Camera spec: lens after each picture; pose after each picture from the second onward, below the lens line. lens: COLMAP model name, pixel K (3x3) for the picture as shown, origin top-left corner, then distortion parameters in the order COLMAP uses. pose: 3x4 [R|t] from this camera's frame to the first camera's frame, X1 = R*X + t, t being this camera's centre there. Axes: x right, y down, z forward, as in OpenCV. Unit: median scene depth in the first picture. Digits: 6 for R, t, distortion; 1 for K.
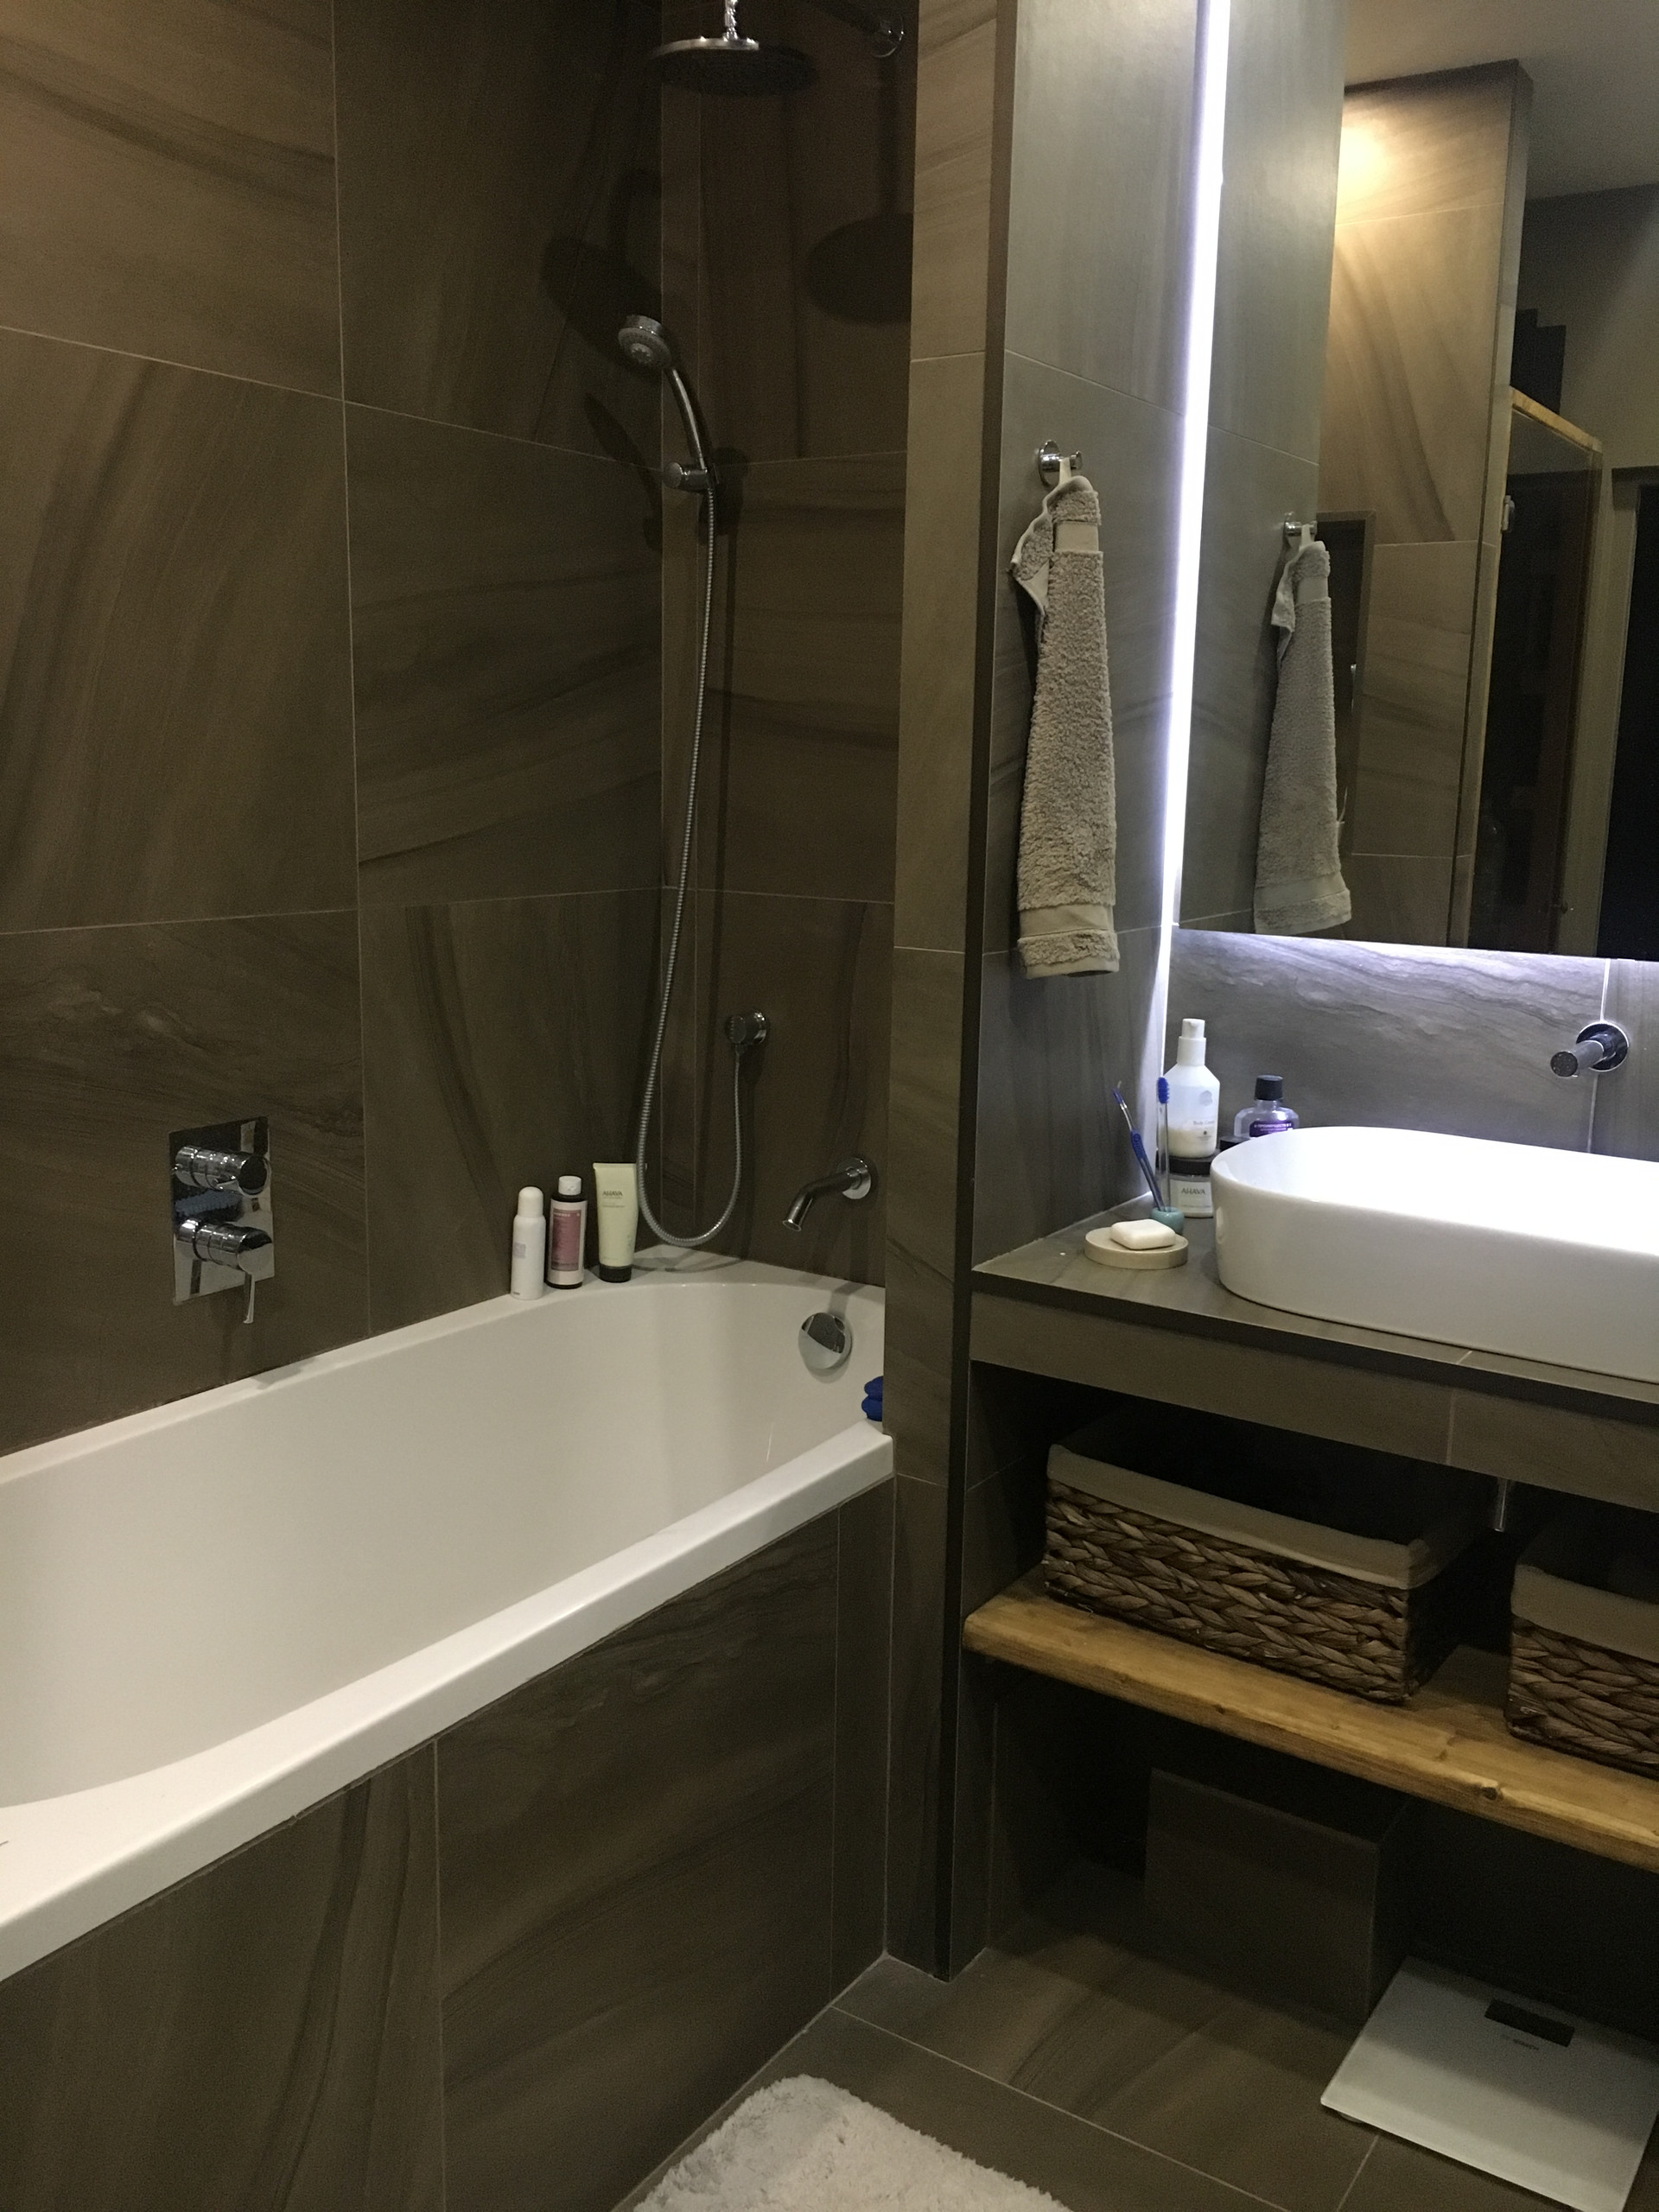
lens RADIAL K [[1861.0, 0, 830.3], [0, 1861.0, 1107.2], [0, 0, 1]] dist [0.016063, -0.007865]
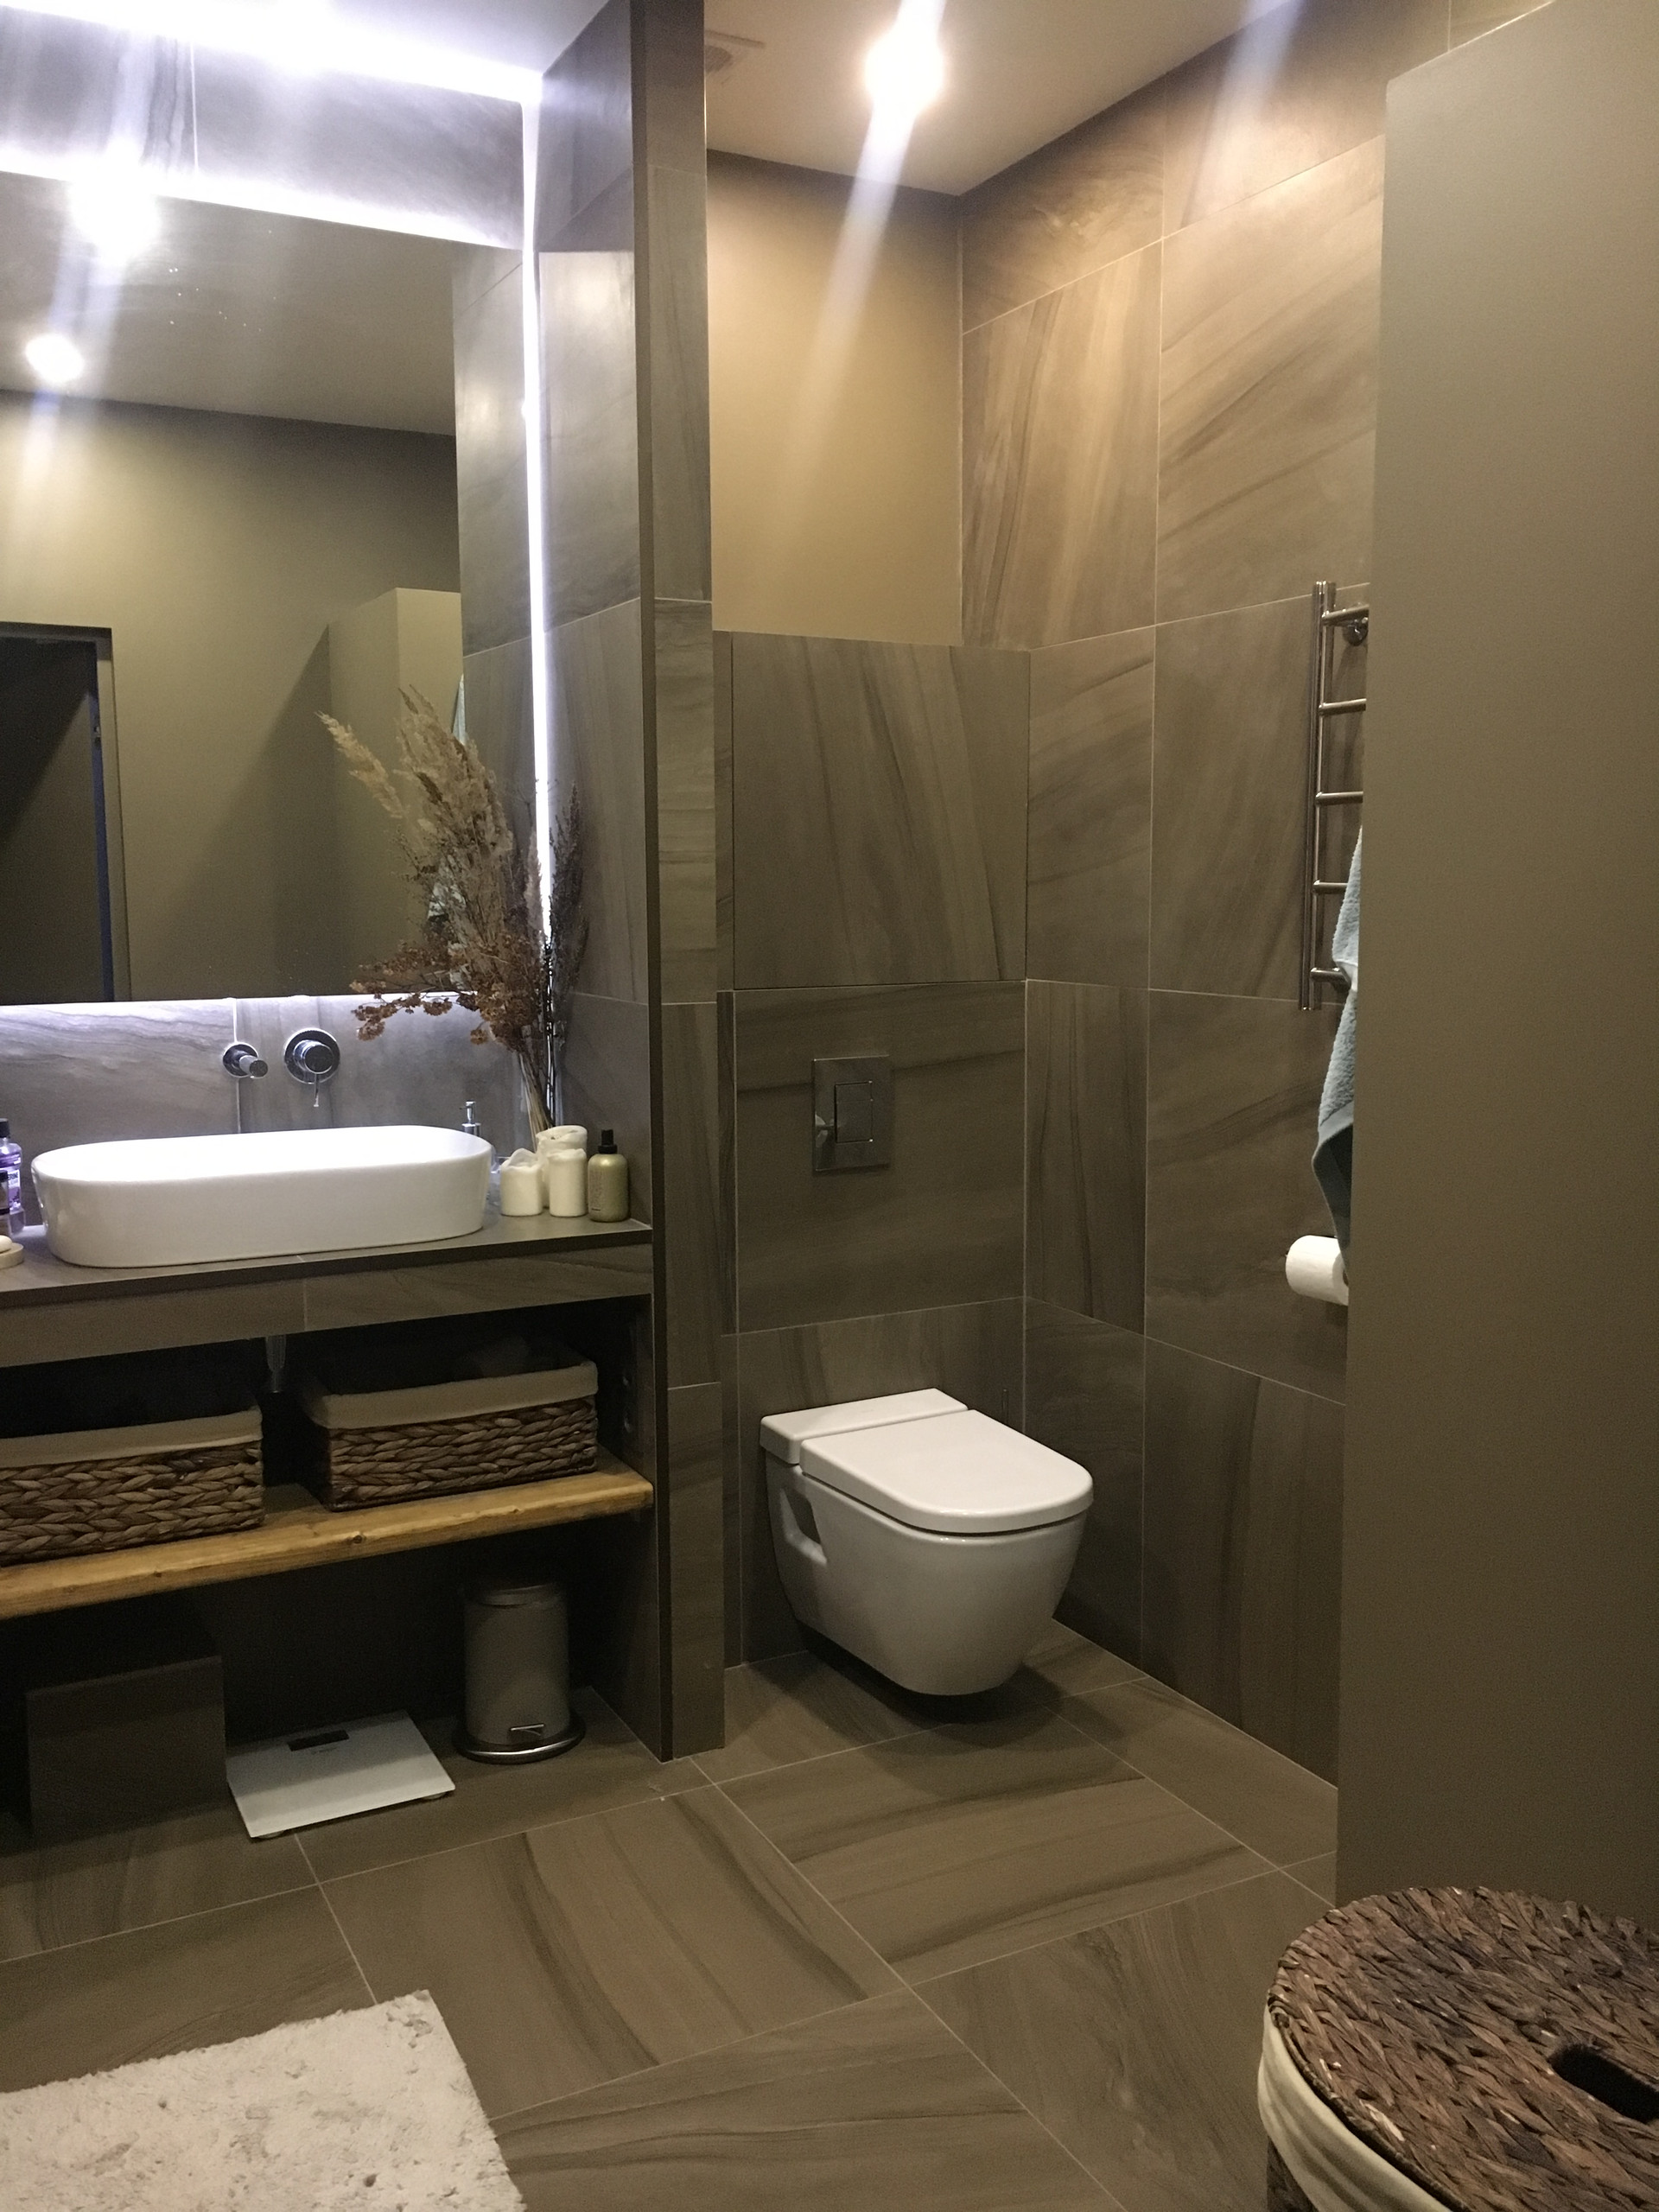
lens RADIAL K [[1861.0, 0, 833.9], [0, 1861.0, 1105.4], [0, 0, 1]] dist [0.016063, -0.007865]
pose [[0.477444, -0.129317, 0.869094, -0.654621], [0.175108, 0.983273, 0.050109, 0.011131], [-0.861037, 0.128261, 0.492103, -0.110197]]
